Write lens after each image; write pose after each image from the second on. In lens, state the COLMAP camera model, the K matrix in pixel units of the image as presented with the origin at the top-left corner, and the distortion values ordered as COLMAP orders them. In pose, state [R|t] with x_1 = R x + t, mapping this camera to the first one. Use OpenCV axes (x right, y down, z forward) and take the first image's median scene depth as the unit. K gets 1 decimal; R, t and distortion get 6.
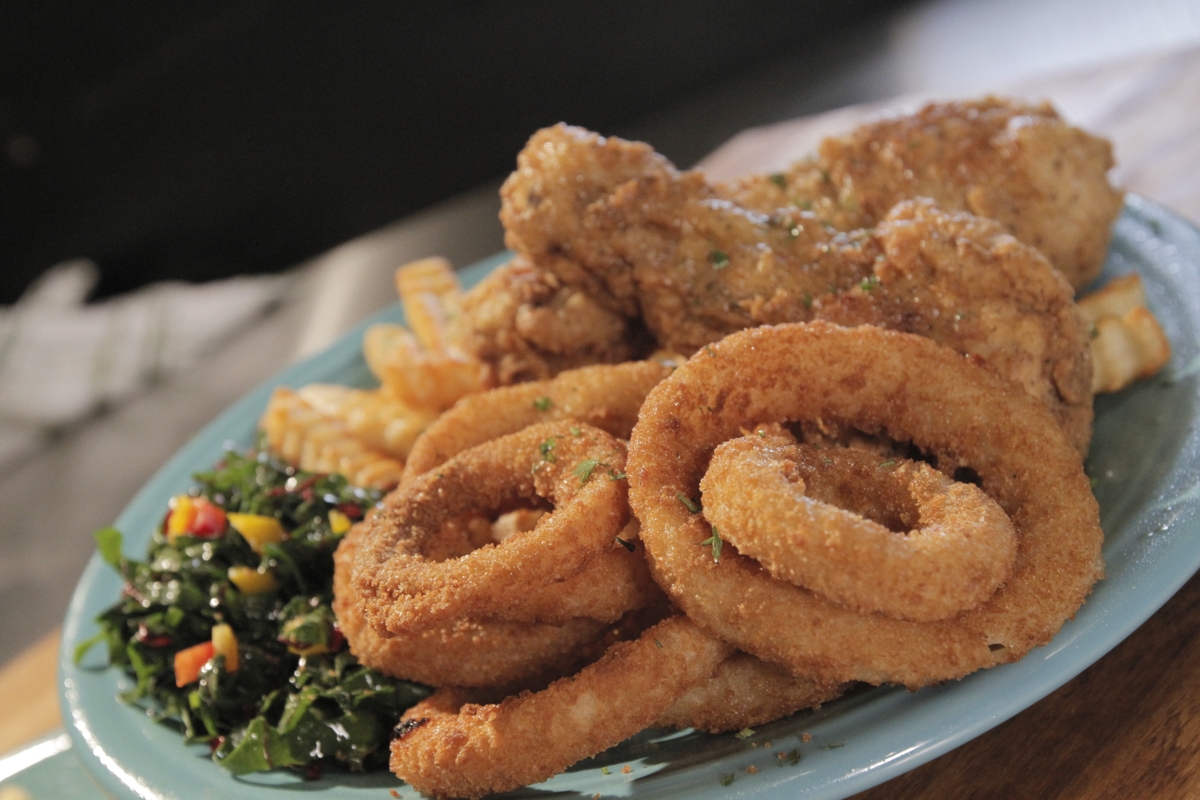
lens RADIAL K [[1746.0, 0, 600.0], [0, 1746.0, 400.0], [0, 0, 1]] dist [-0.013288, 0.028814]
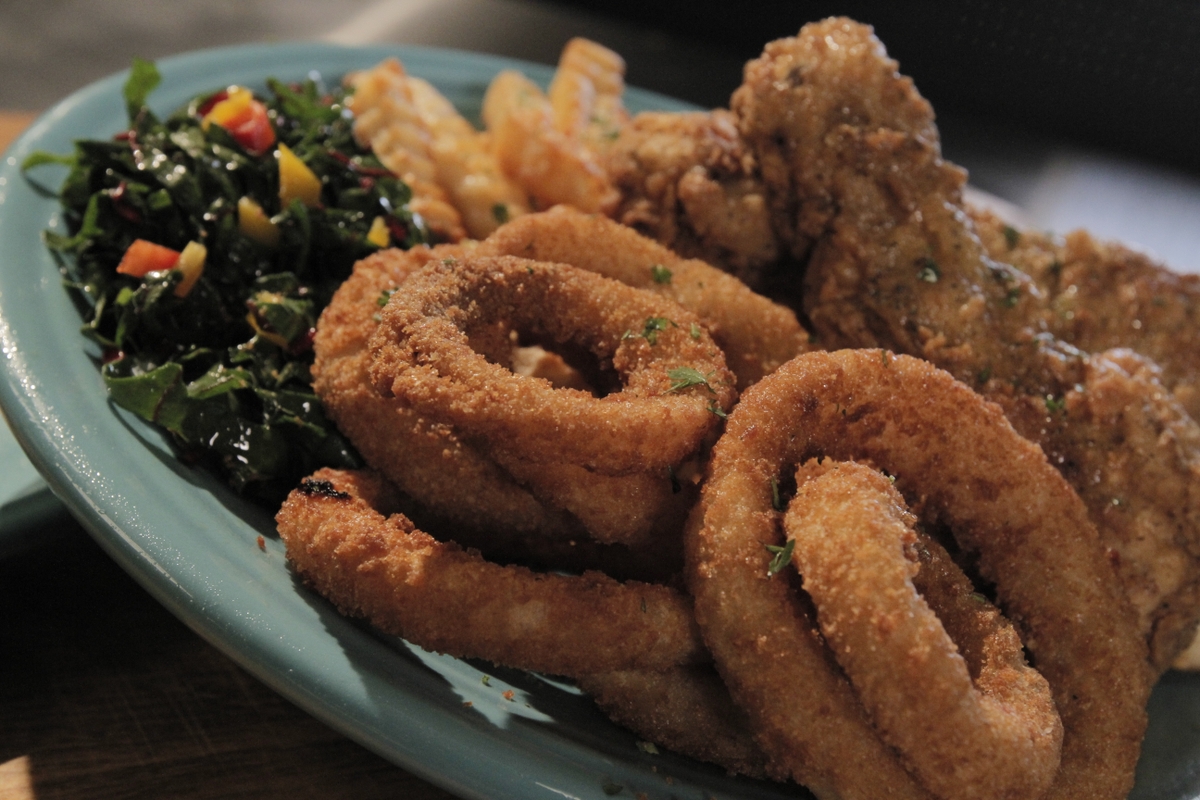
lens RADIAL K [[1746.0, 0, 600.0], [0, 1746.0, 400.0], [0, 0, 1]] dist [-0.013288, 0.028814]
pose [[0.782386, 0.617458, 0.081353, -0.095014], [-0.621486, 0.782516, 0.037748, 0.039443], [-0.040353, -0.080093, 0.995970, 0.165032]]
